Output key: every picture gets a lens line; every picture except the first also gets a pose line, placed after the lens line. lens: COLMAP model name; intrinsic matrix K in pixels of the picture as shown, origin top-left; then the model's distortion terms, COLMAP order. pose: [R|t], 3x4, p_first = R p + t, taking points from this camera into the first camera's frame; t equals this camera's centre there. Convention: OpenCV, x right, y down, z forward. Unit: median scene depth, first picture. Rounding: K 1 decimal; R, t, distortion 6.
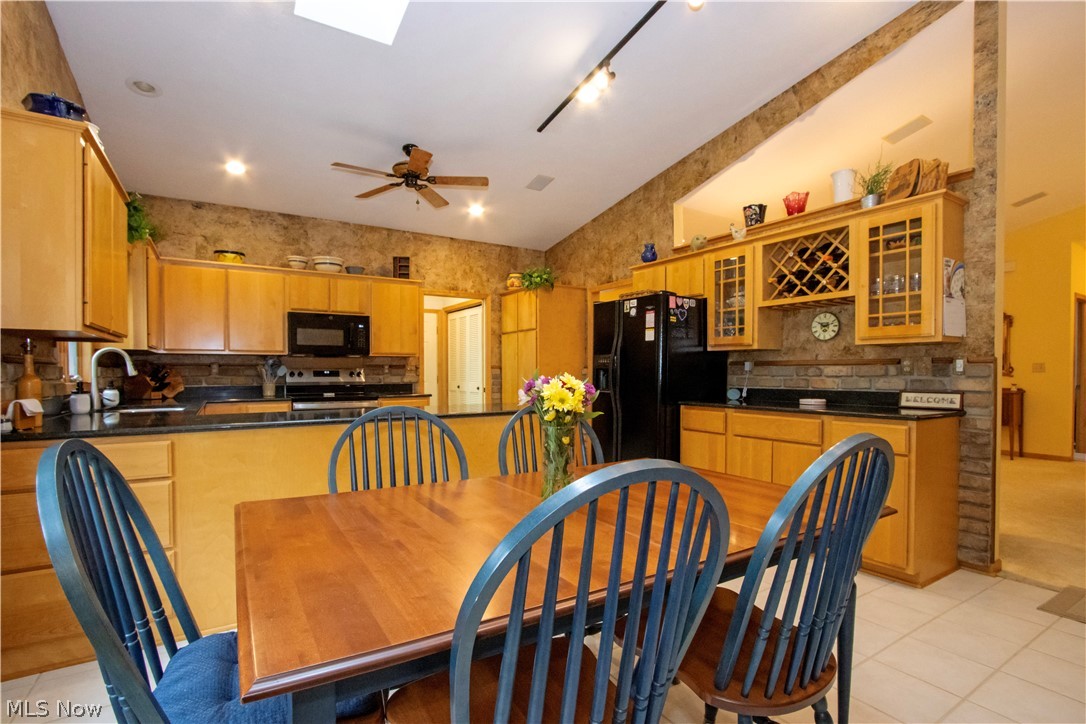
lens RADIAL K [[515.8, 0, 540.4], [0, 515.8, 383.1], [0, 0, 1]] dist [-0.019308, 0.000336]
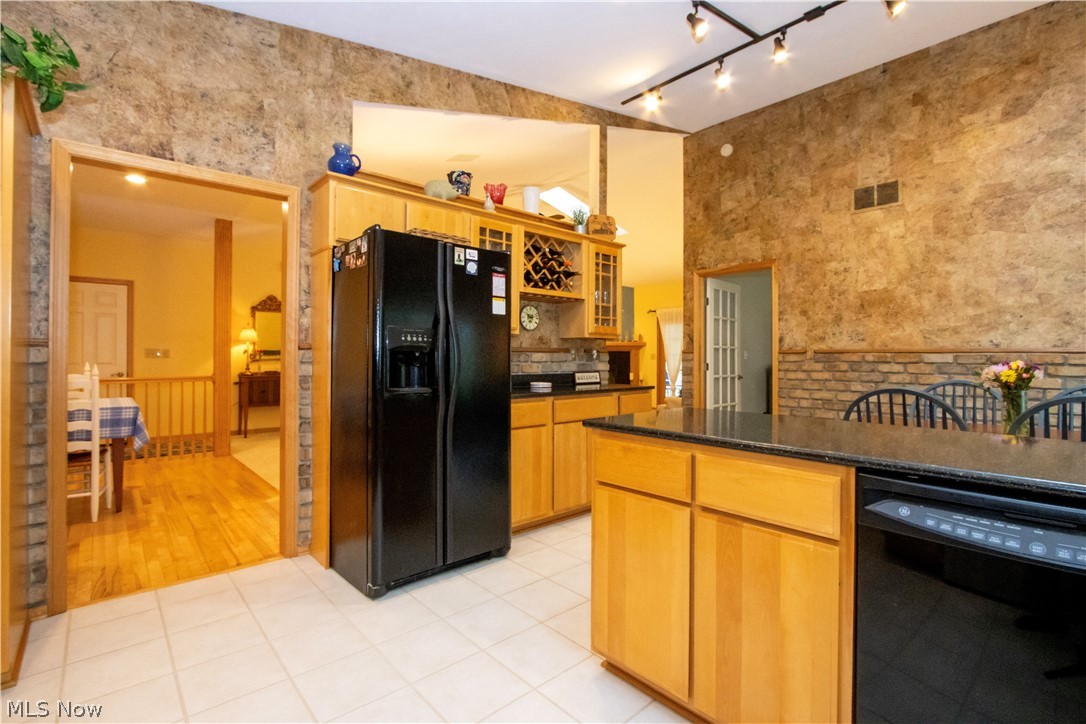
lens RADIAL K [[500.0, 0, 542.8], [0, 500.0, 354.5], [0, 0, 1]] dist [-0.023698, 0.004410]
pose [[-0.171842, 0.007534, 0.985096, -0.439616], [0.016903, 0.999846, -0.004698, -0.019595], [-0.984979, 0.015844, -0.171943, 0.952155]]
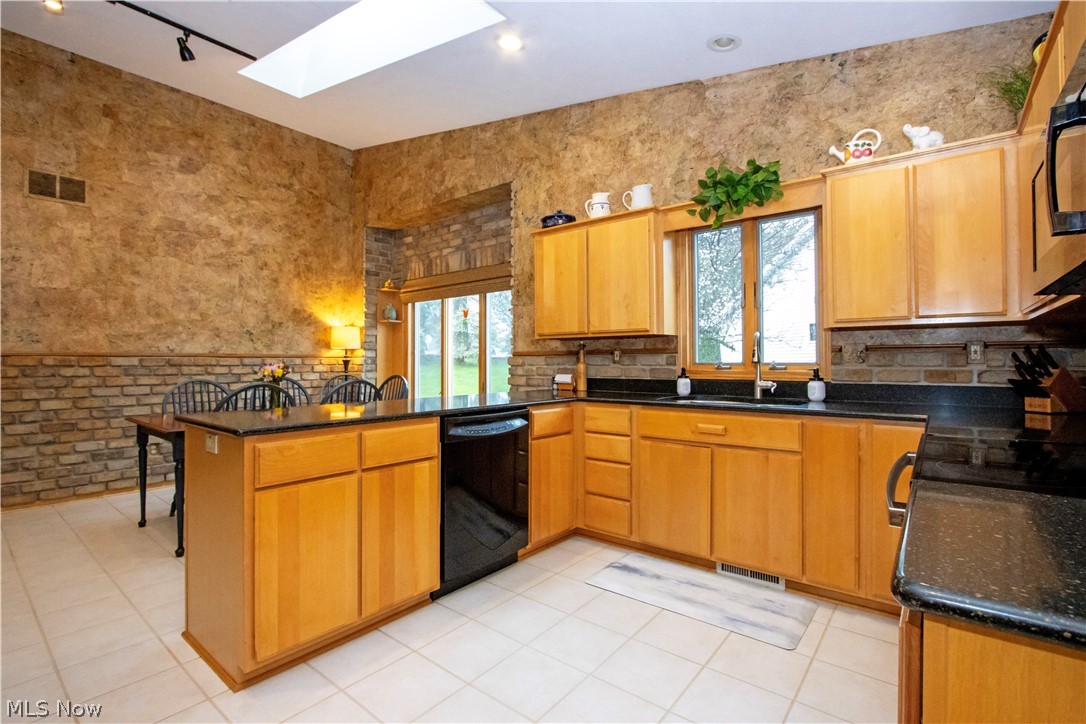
lens RADIAL K [[500.0, 0, 542.8], [0, 500.0, 354.5], [0, 0, 1]] dist [-0.023698, 0.004410]
pose [[-0.943270, 0.001552, -0.332023, -0.134255], [-0.001532, 0.999958, 0.009026, -0.028628], [0.332023, 0.009023, -0.943228, 1.279497]]
